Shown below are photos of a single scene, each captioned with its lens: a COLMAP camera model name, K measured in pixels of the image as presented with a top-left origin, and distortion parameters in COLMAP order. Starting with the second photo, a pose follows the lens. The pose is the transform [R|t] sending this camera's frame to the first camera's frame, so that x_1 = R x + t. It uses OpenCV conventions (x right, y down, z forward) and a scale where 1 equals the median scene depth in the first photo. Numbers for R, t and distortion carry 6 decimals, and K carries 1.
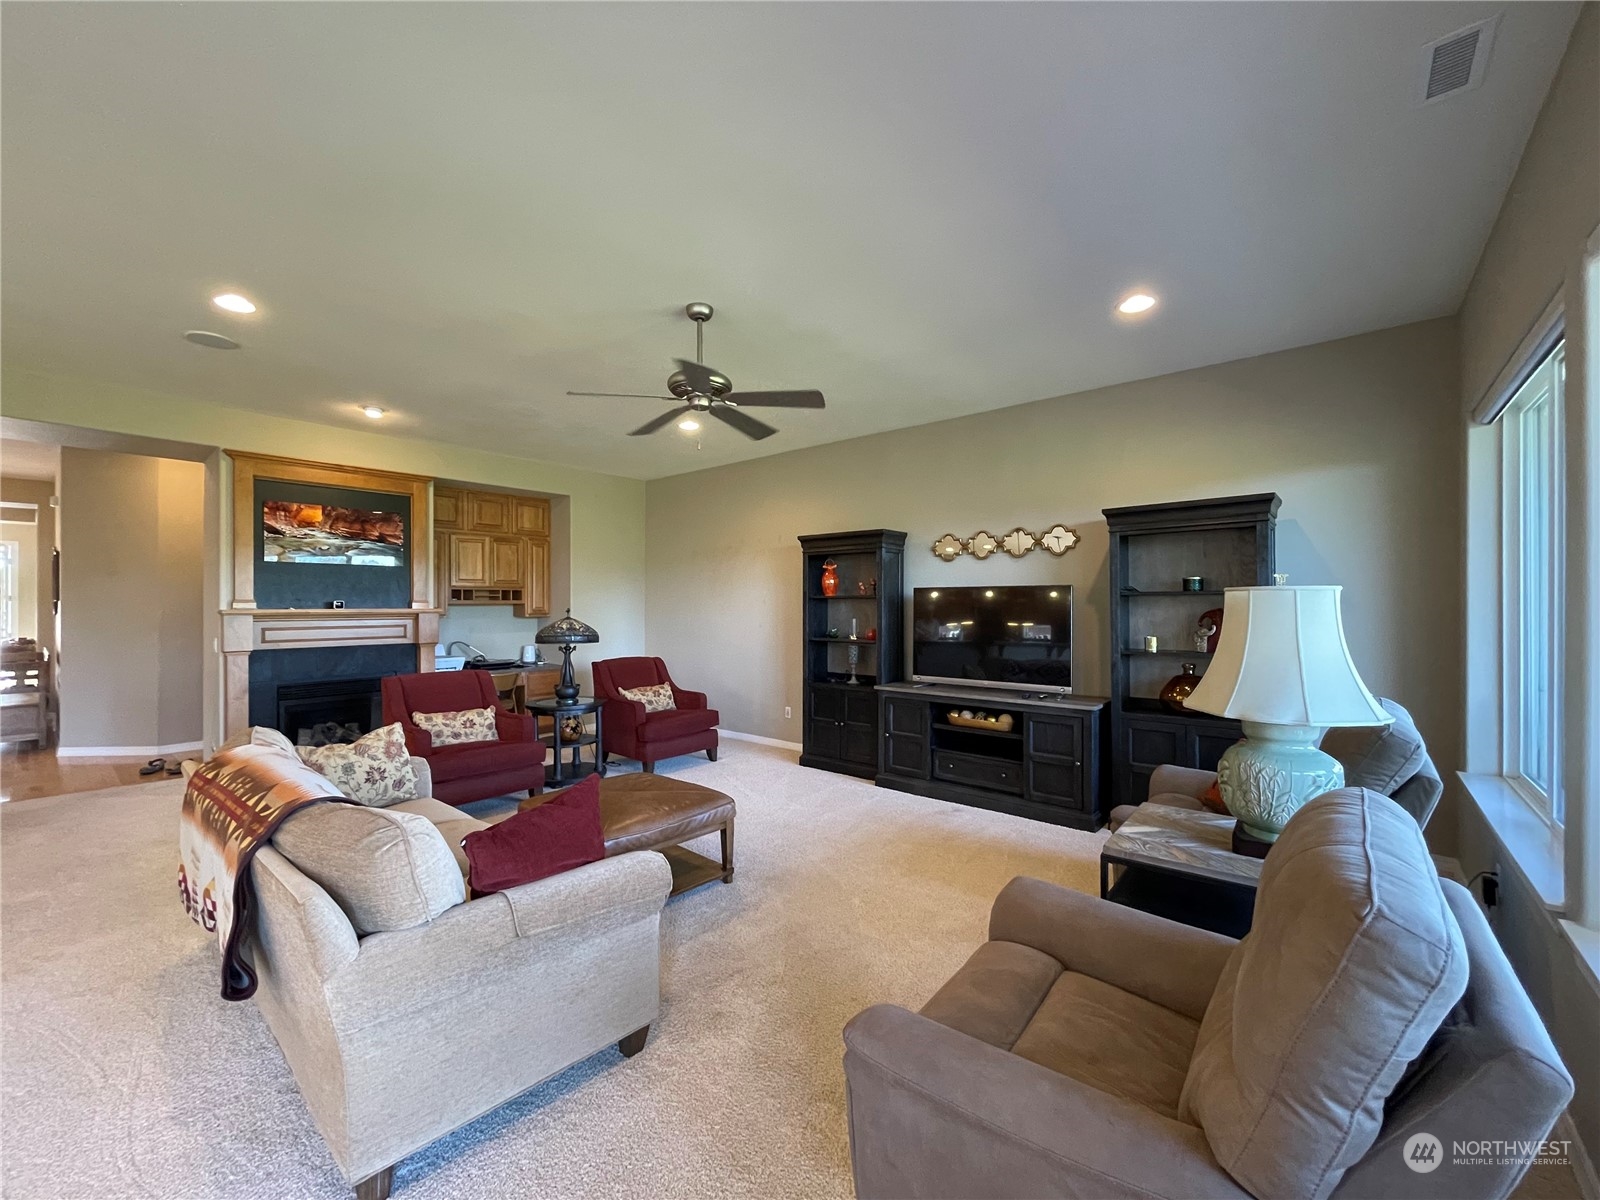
lens RADIAL K [[648.2, 0, 799.3], [0, 648.2, 602.4], [0, 0, 1]] dist [-0.001805, -0.000417]
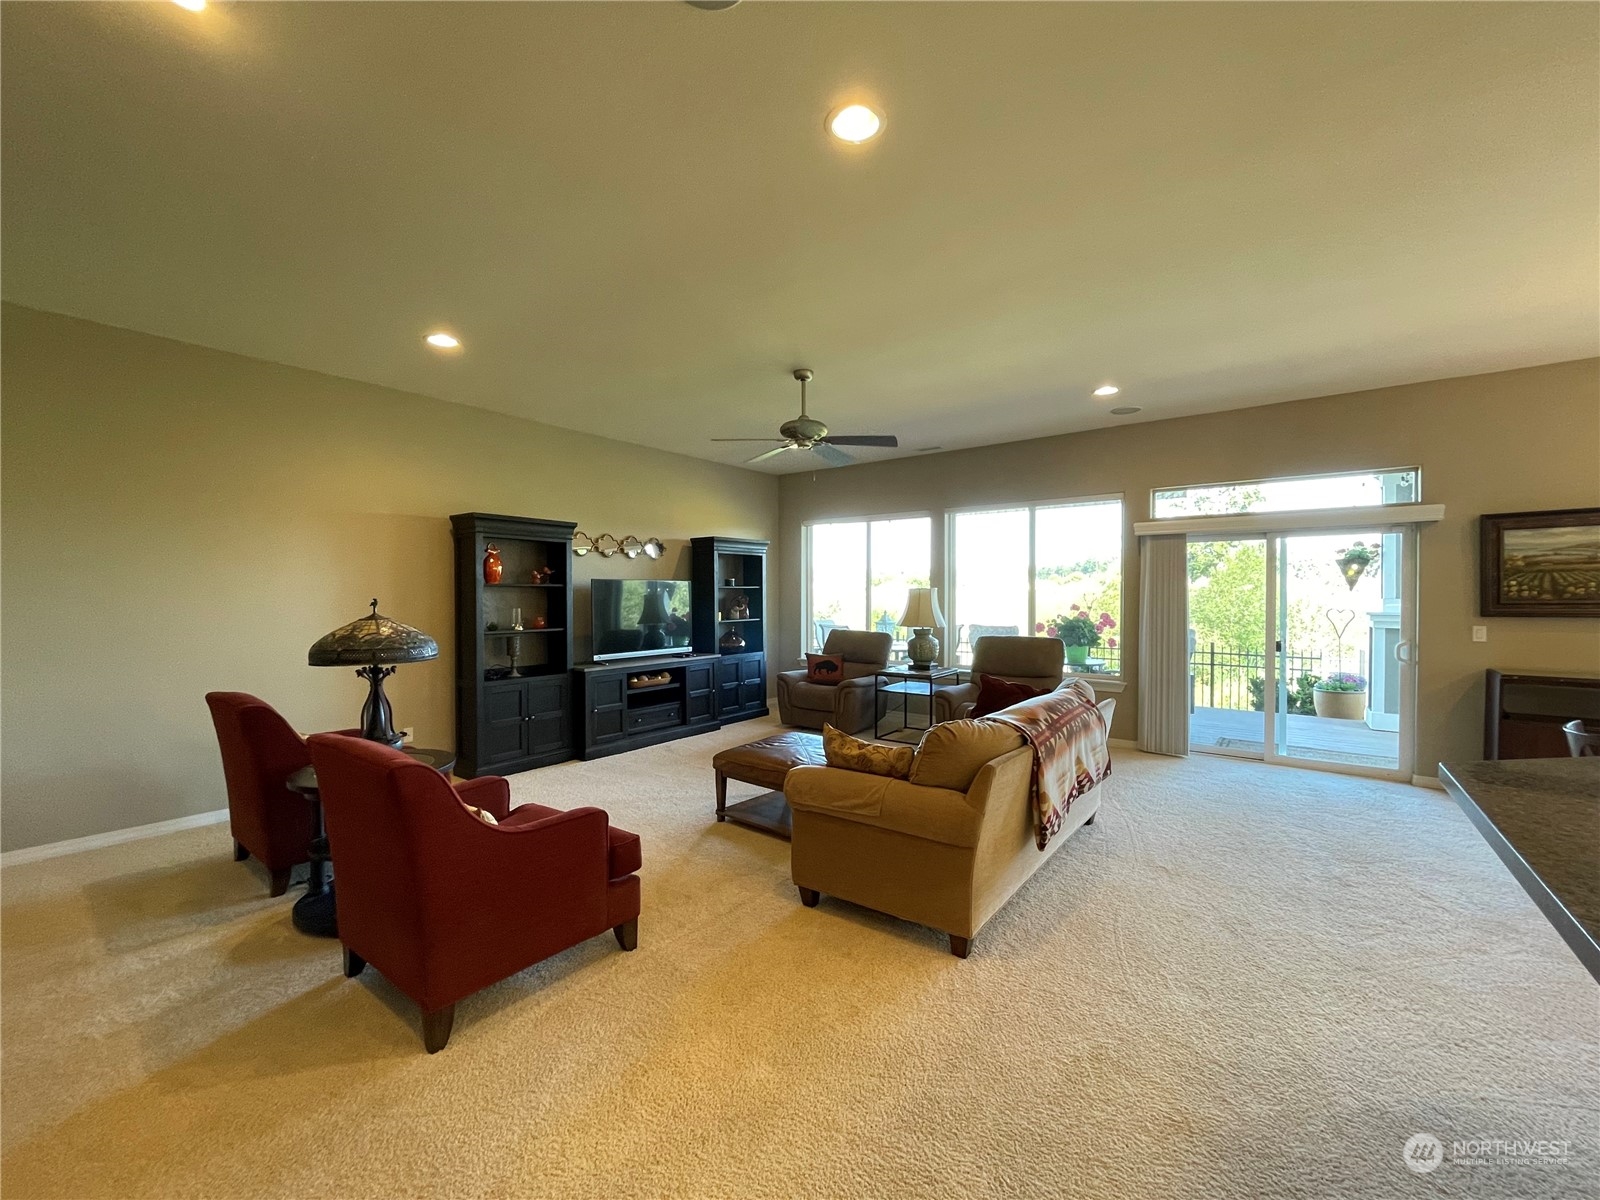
lens RADIAL K [[629.7, 0, 800.0], [0, 629.7, 600.0], [0, 0, 1]] dist [-0.008200, -0.000141]
pose [[-0.024464, -0.006862, 0.999677, -0.923214], [-0.002985, 0.999972, 0.006791, 0.005254], [-0.999696, -0.002818, -0.024483, 0.653719]]
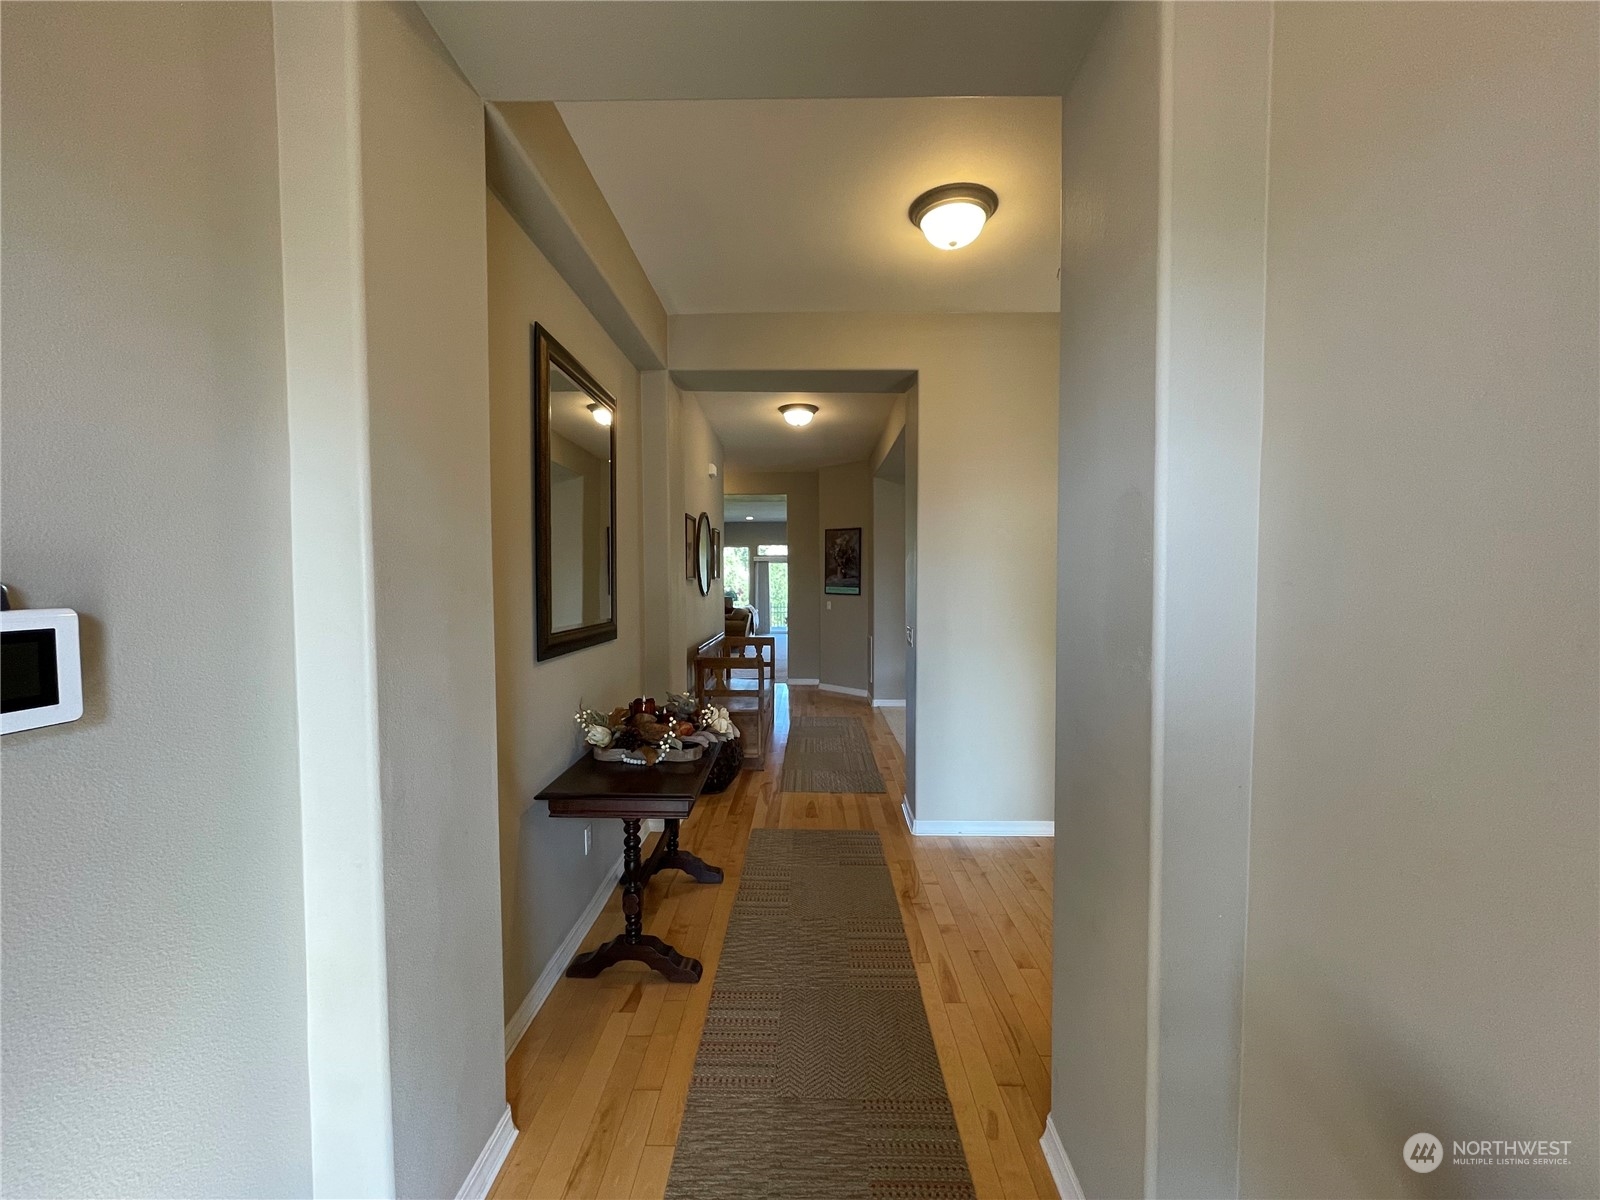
lens RADIAL K [[648.2, 0, 799.3], [0, 648.2, 602.4], [0, 0, 1]] dist [-0.001805, -0.000417]
pose [[-0.629120, -0.026641, 0.776852, -1.776921], [-0.000615, 0.999429, 0.033777, 0.000315], [-0.777308, 0.020772, -0.628777, 1.328486]]
